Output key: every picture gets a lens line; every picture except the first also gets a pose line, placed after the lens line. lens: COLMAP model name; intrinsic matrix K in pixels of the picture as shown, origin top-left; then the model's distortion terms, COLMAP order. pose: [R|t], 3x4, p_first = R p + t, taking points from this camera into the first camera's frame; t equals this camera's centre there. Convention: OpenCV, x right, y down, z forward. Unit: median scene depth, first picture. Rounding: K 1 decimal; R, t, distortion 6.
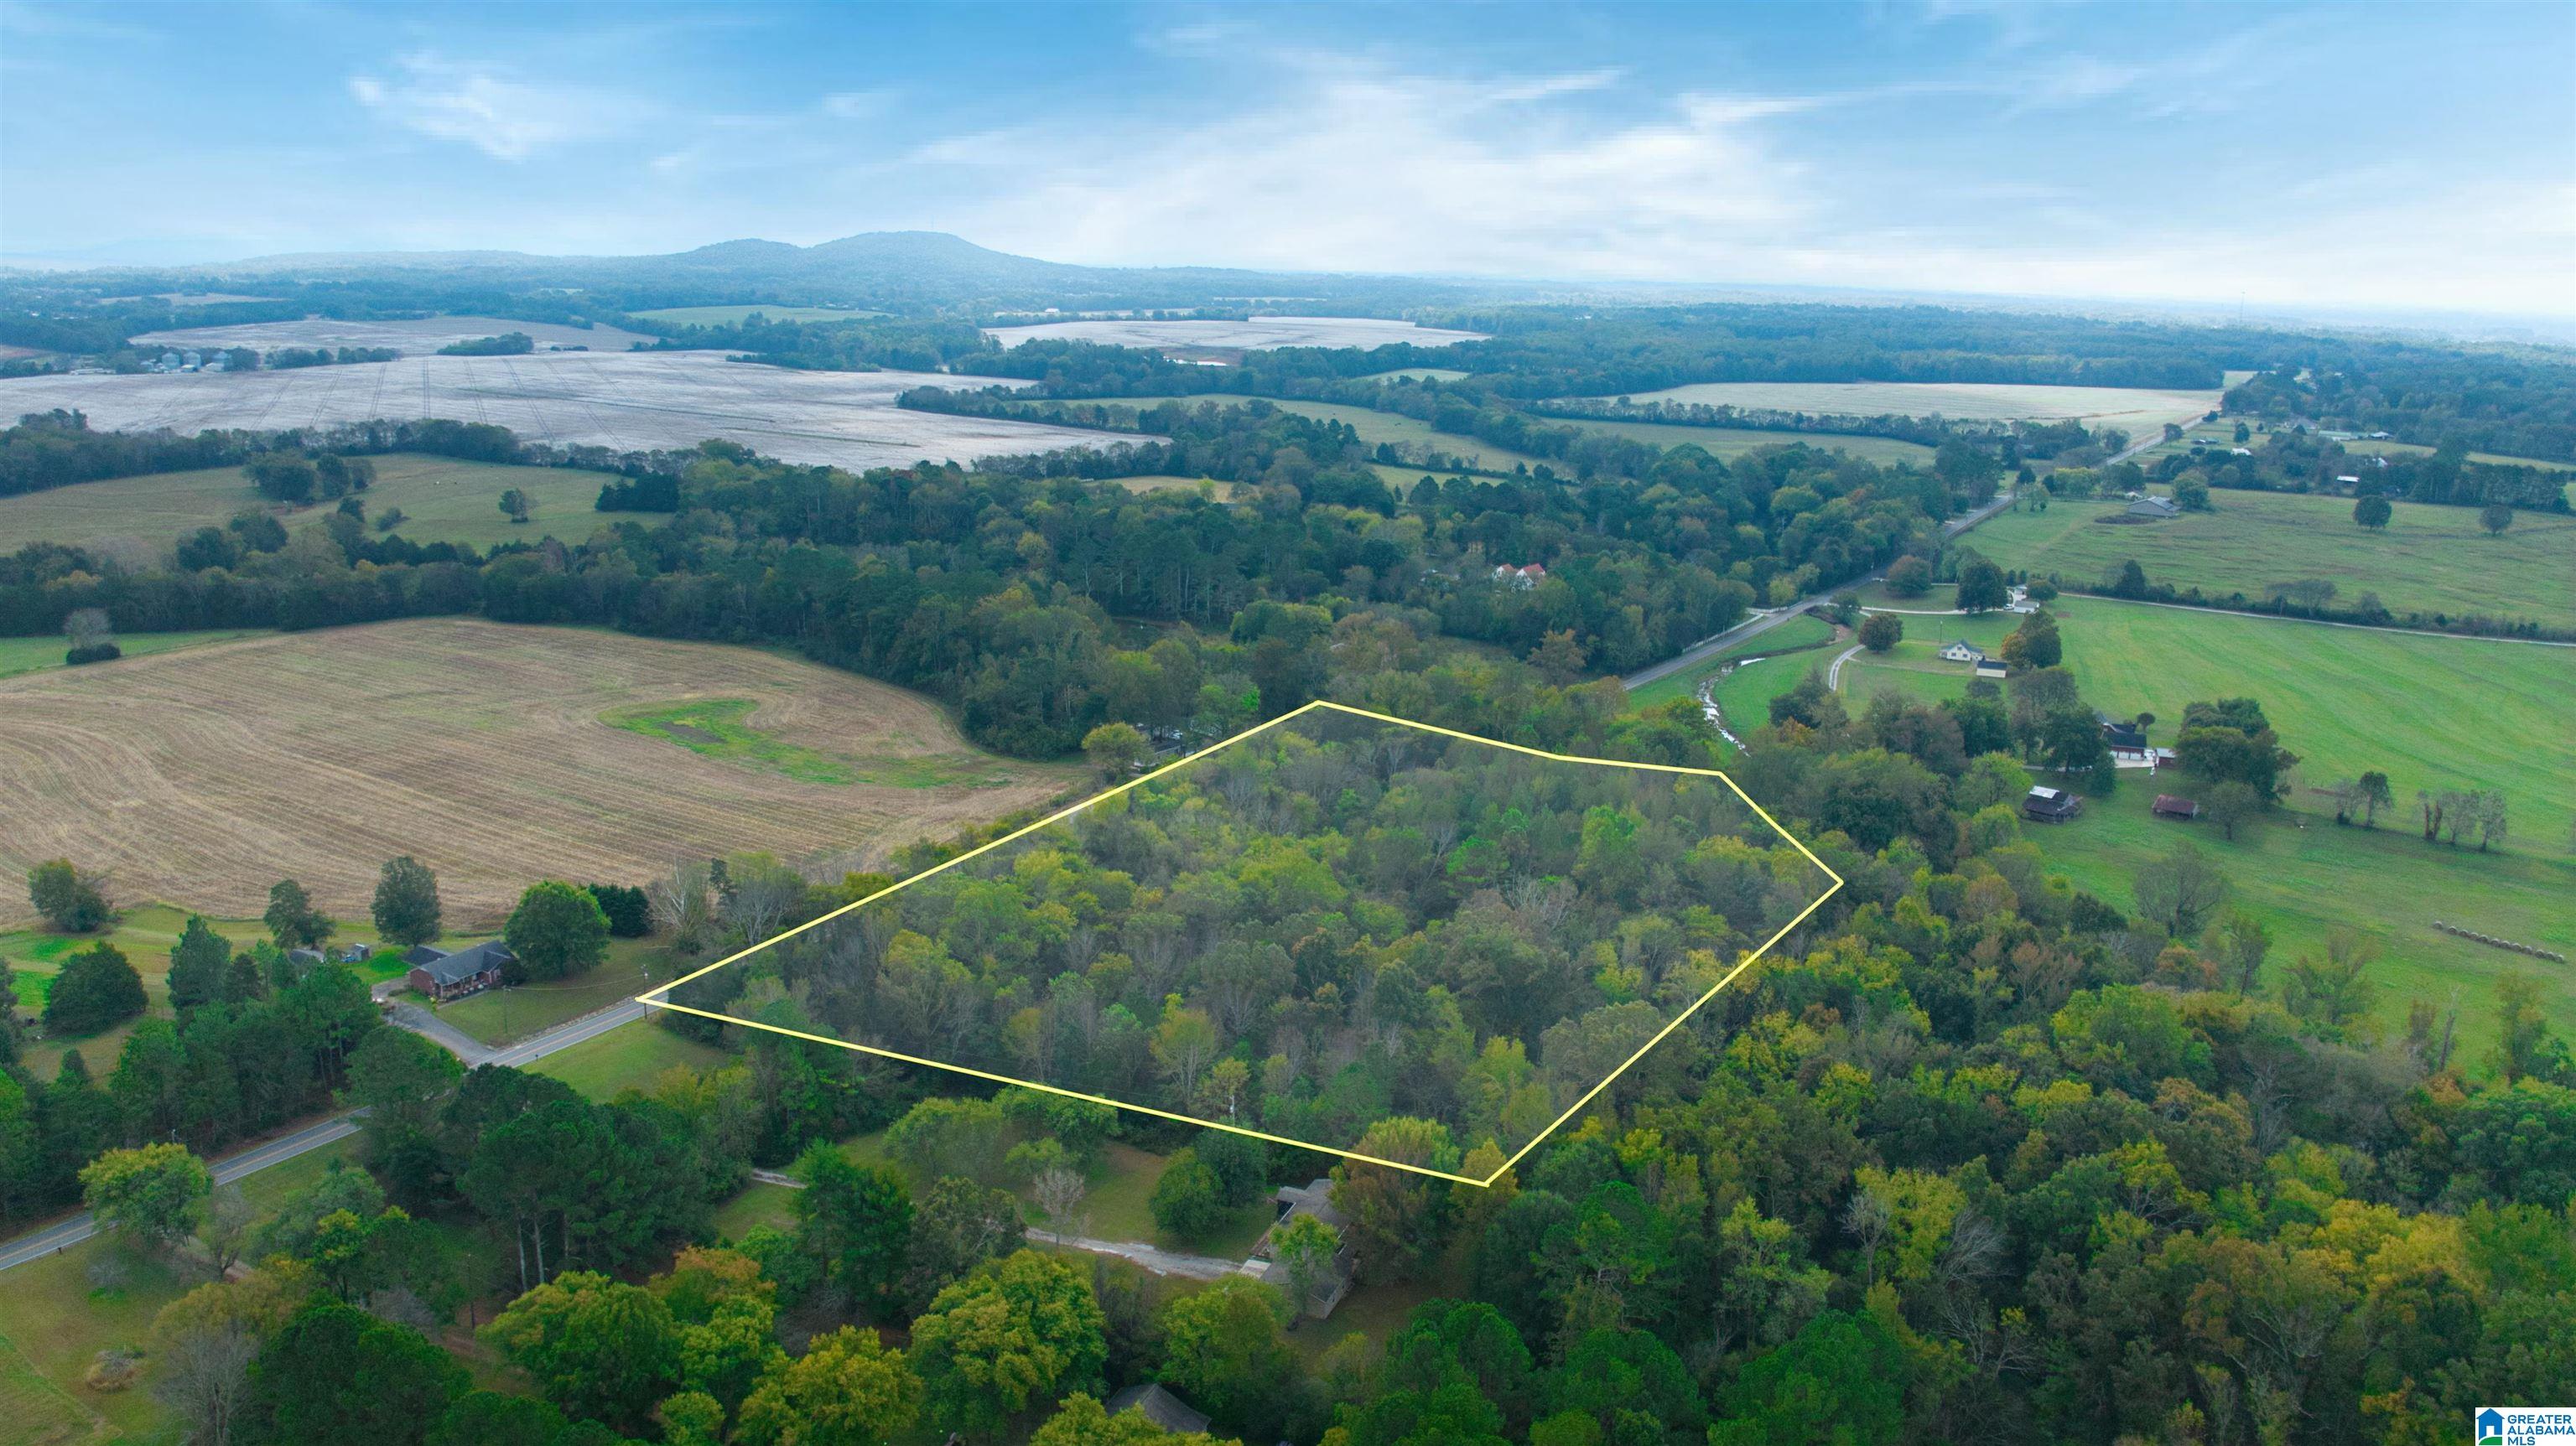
lens RADIAL K [[1899.5, 0, 1288.6], [0, 1899.5, 710.5], [0, 0, 1]] dist [-0.053379, -0.028247]
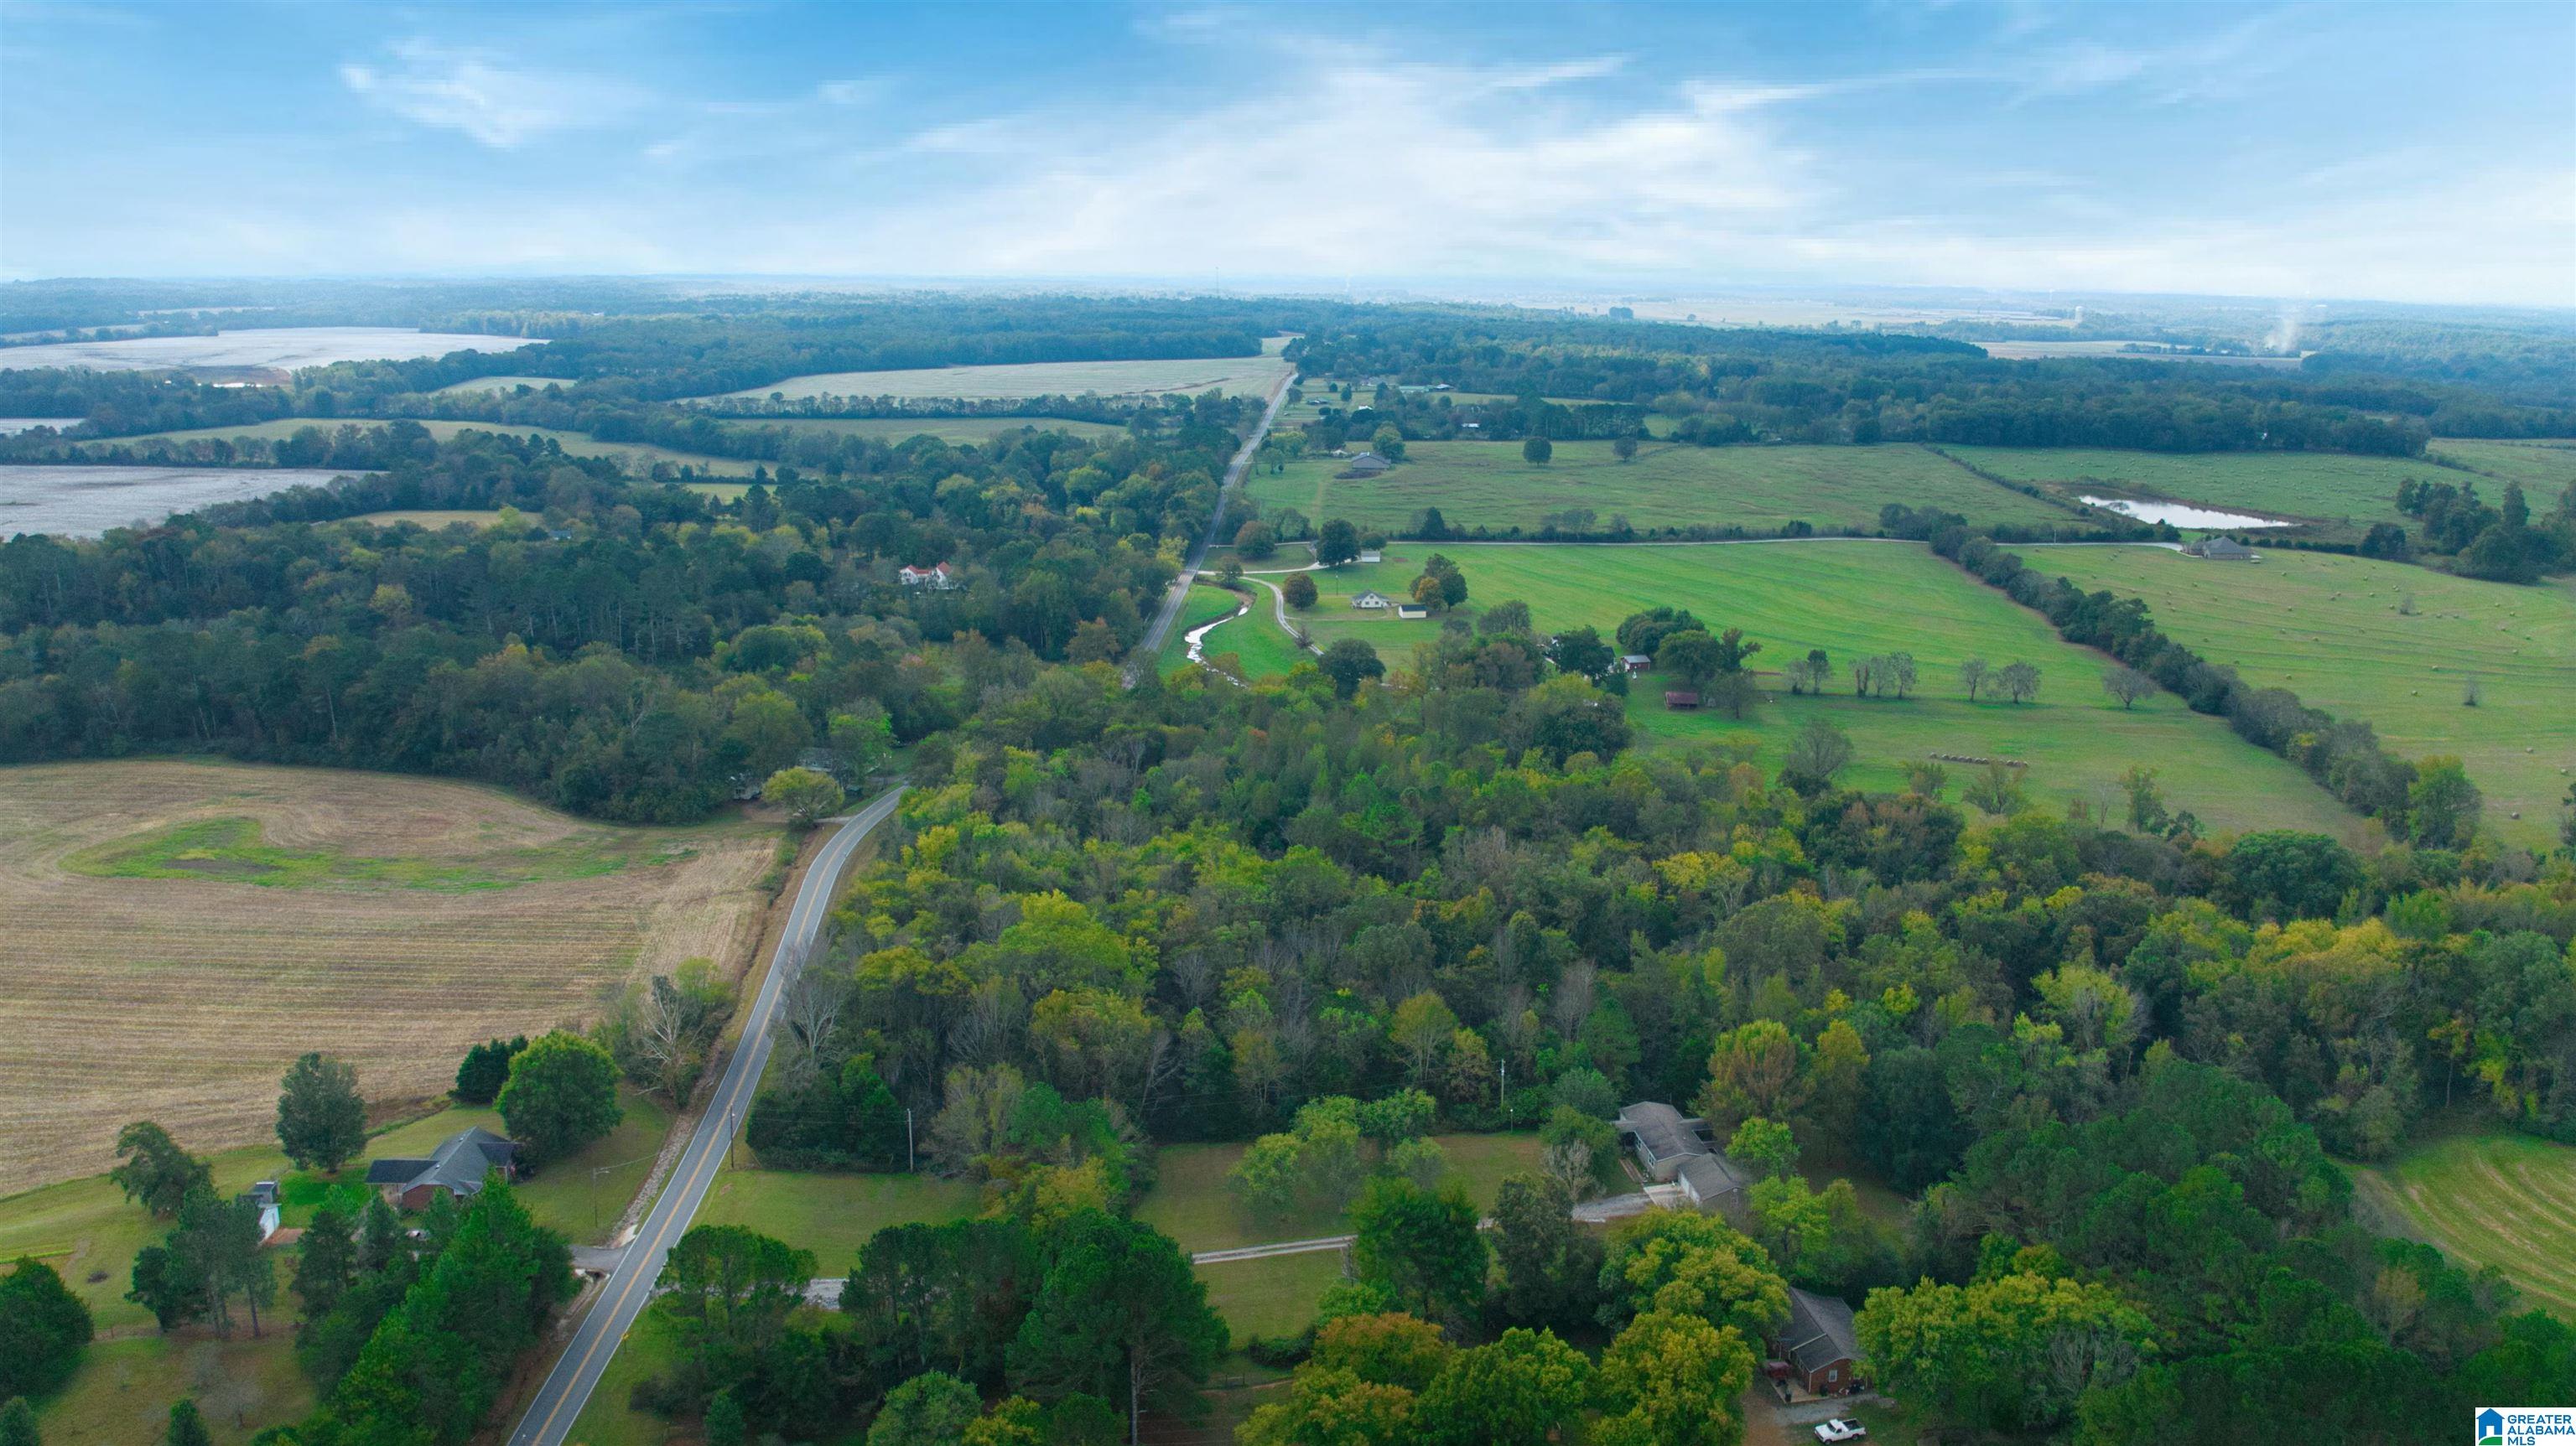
lens RADIAL K [[1899.5, 0, 1288.6], [0, 1899.5, 710.5], [0, 0, 1]] dist [-0.053379, -0.028247]
pose [[0.835656, -0.138261, 0.531566, -0.207018], [0.134631, 0.989836, 0.045809, -0.017098], [-0.532497, 0.033284, 0.845777, 0.050656]]
